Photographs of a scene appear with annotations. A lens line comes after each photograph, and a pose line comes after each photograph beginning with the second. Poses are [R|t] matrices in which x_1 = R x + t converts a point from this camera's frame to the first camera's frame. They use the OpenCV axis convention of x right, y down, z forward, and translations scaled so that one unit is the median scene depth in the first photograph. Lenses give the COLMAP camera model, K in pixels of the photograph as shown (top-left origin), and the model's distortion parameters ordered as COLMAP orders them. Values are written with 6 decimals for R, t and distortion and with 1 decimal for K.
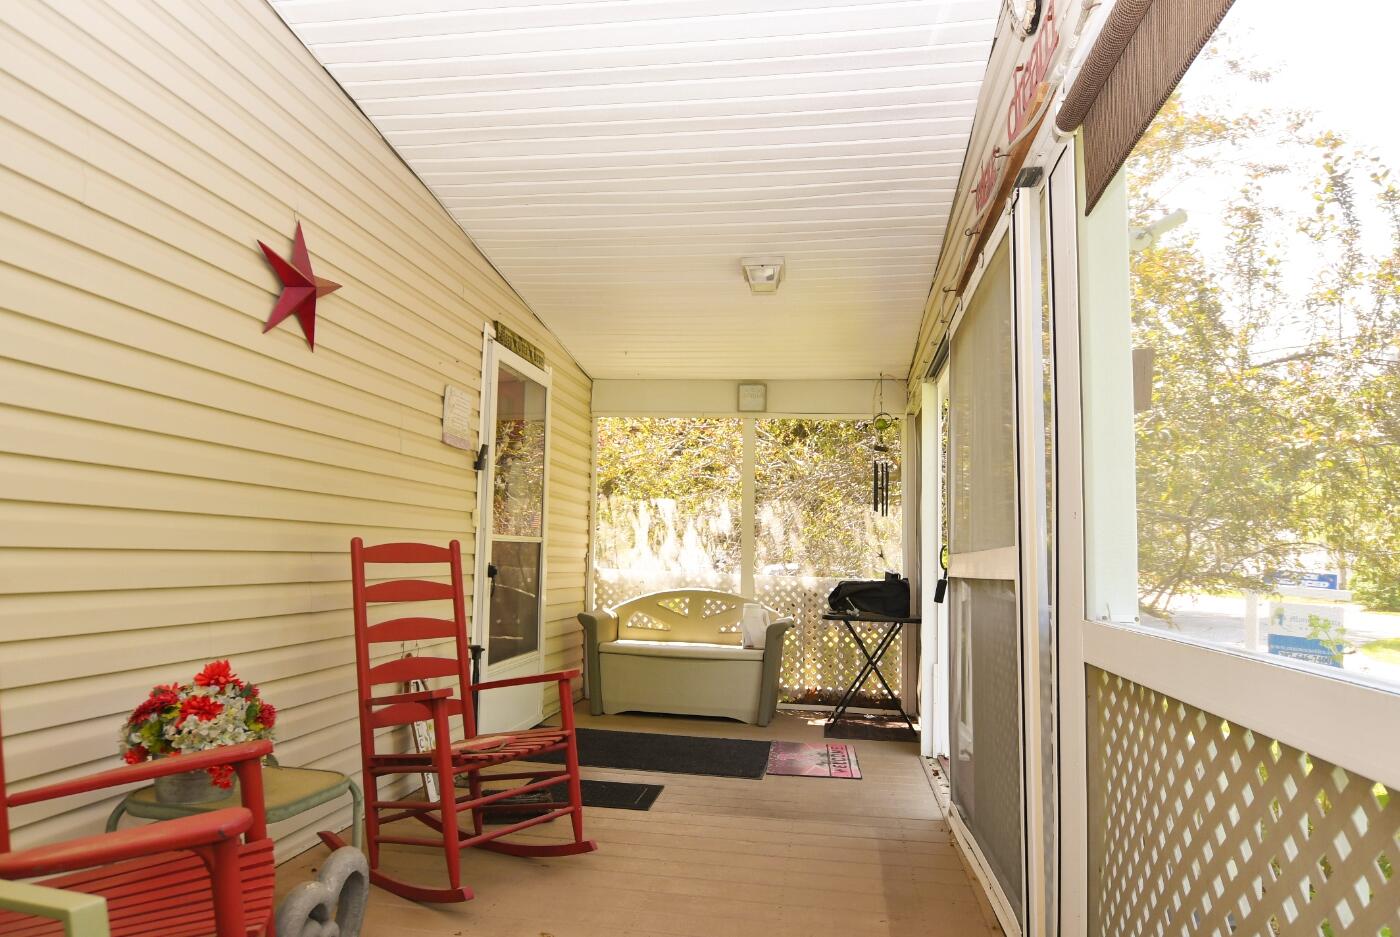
lens RADIAL K [[895.0, 0, 690.3], [0, 895.0, 473.7], [0, 0, 1]] dist [-0.026584, 0.004153]
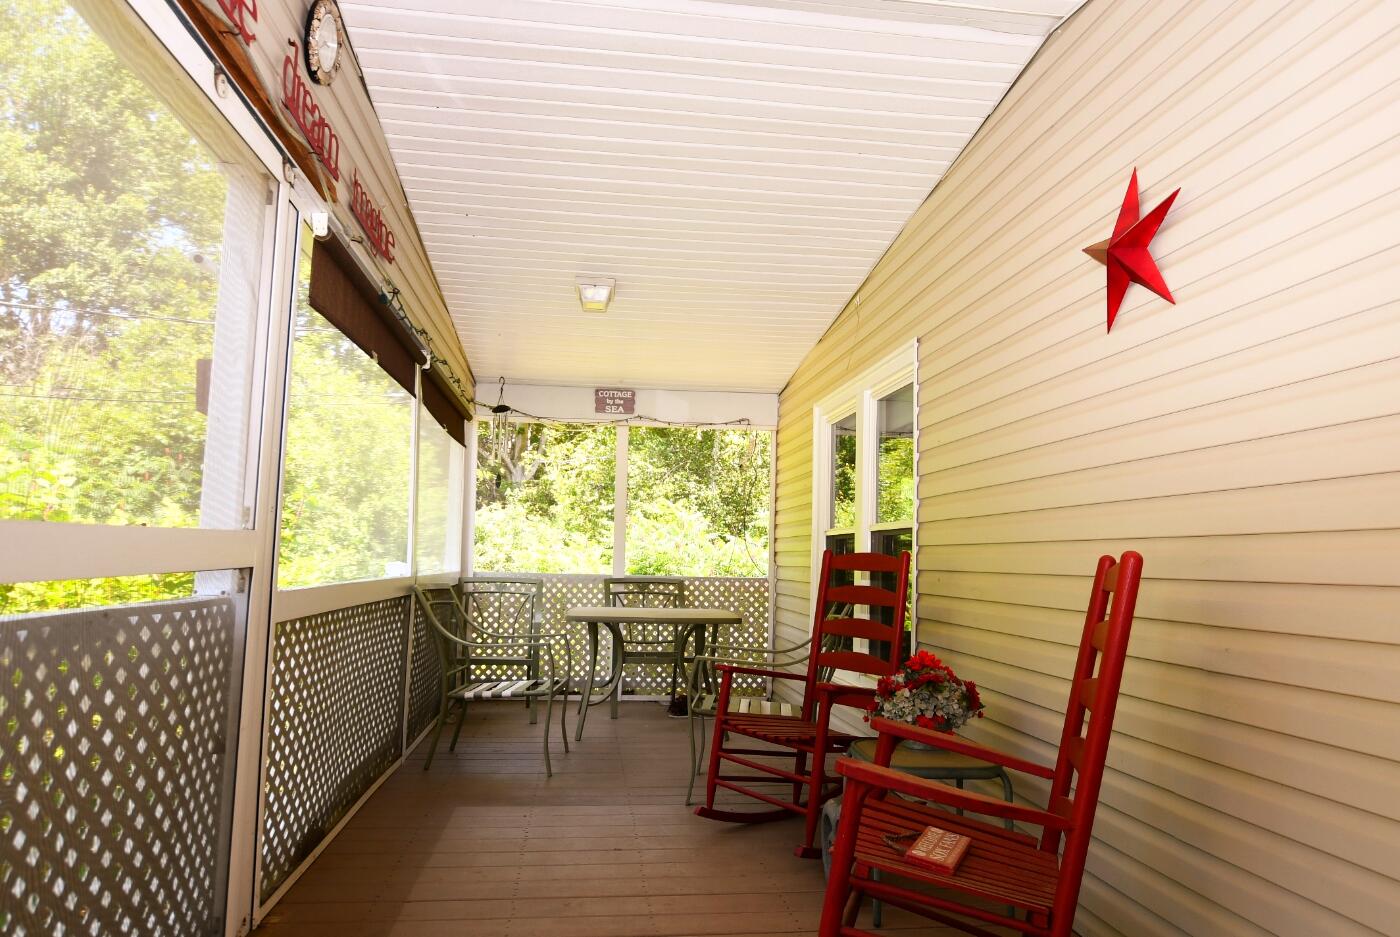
lens RADIAL K [[895.0, 0, 690.3], [0, 895.0, 473.7], [0, 0, 1]] dist [-0.026584, 0.004153]
pose [[-0.960461, -0.071797, -0.268999, 0.141688], [-0.019319, 0.981035, -0.192866, 0.147686], [0.277745, -0.180043, -0.943632, 1.558128]]
